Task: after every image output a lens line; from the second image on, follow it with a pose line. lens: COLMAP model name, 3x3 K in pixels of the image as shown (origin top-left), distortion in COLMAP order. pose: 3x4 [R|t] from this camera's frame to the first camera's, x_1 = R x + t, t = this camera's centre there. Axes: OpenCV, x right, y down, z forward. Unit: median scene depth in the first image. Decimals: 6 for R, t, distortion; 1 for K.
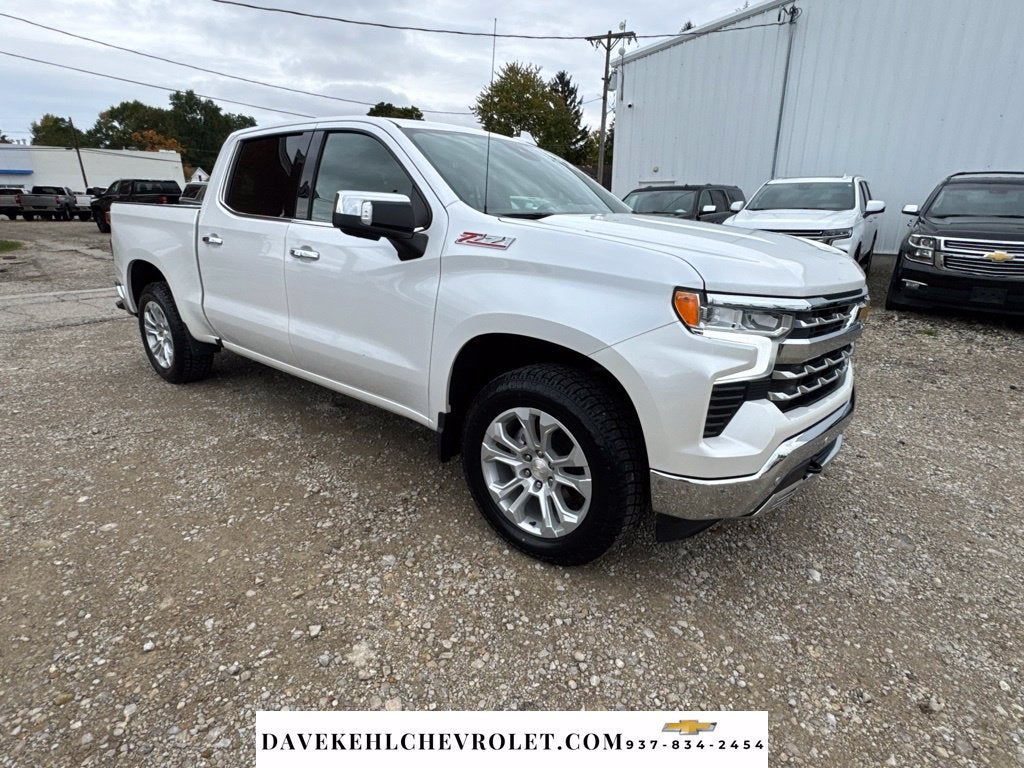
lens RADIAL K [[549.8, 0, 512.4], [0, 549.8, 386.0], [0, 0, 1]] dist [-0.010006, -0.000584]
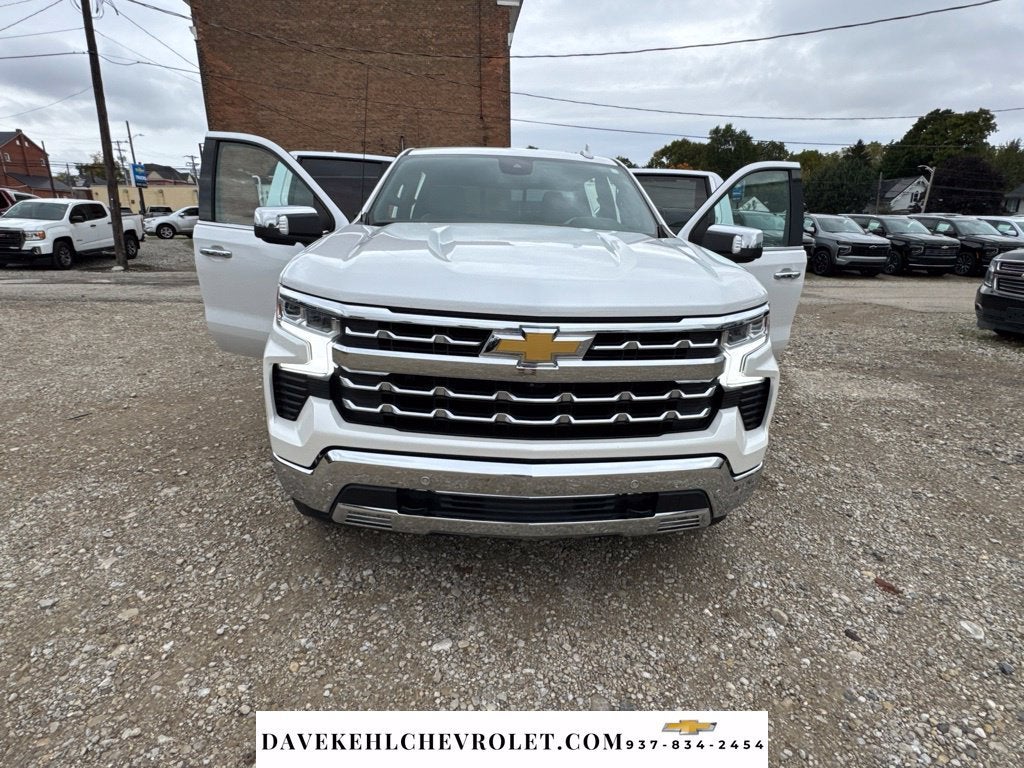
lens RADIAL K [[546.0, 0, 515.4], [0, 546.0, 381.0], [0, 0, 1]] dist [-0.003322, -0.000698]
pose [[0.661606, 0.205634, -0.721104, 1.243766], [-0.238011, 0.969523, 0.058102, -0.138809], [0.711075, 0.133191, 0.690386, 0.474788]]
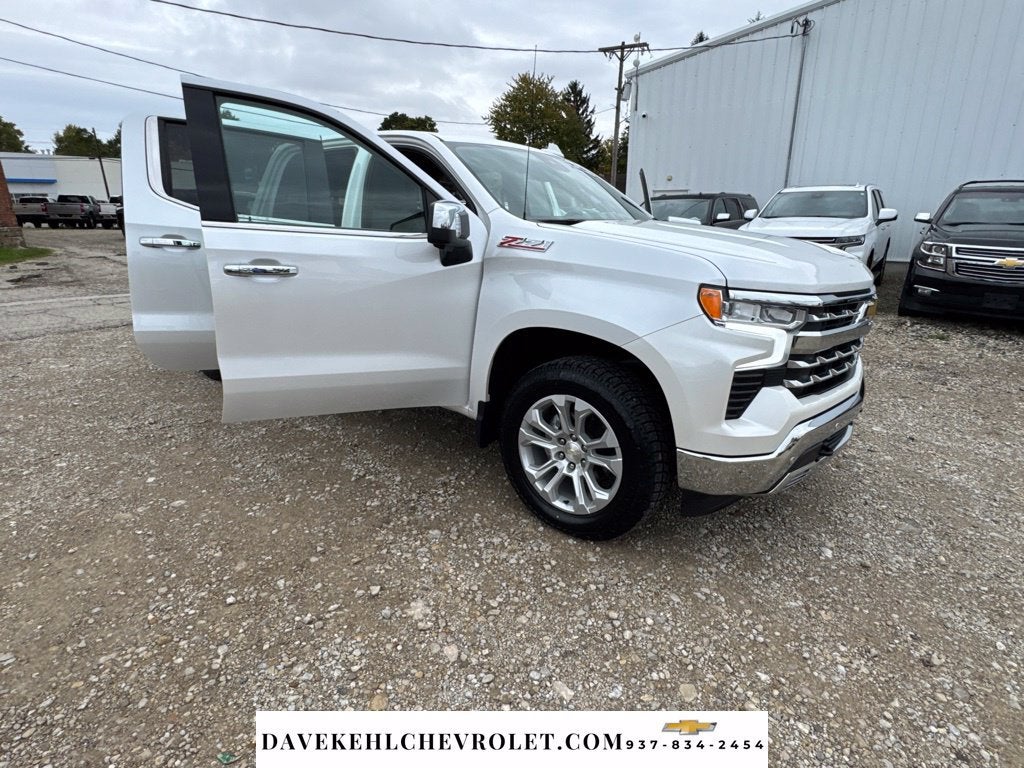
lens RADIAL K [[549.8, 0, 512.4], [0, 549.8, 386.0], [0, 0, 1]] dist [-0.010006, -0.000584]
pose [[0.999795, 0.005971, -0.019363, -0.053991], [-0.006239, 0.999886, -0.013781, 0.038060], [0.019279, 0.013899, 0.999718, -0.106062]]
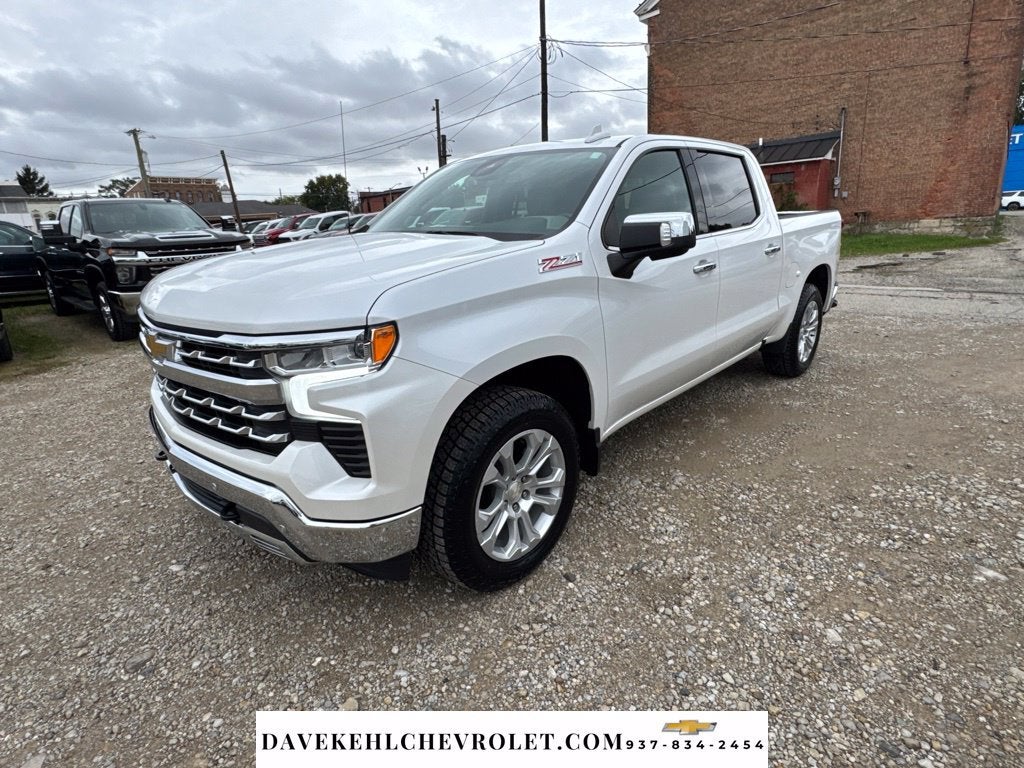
lens RADIAL K [[546.0, 0, 515.4], [0, 546.0, 381.0], [0, 0, 1]] dist [-0.003322, -0.000698]
pose [[-0.079244, 0.268562, -0.959997, 1.567311], [-0.263787, 0.923047, 0.280000, -0.529753], [0.961320, 0.275424, -0.002303, 1.678029]]
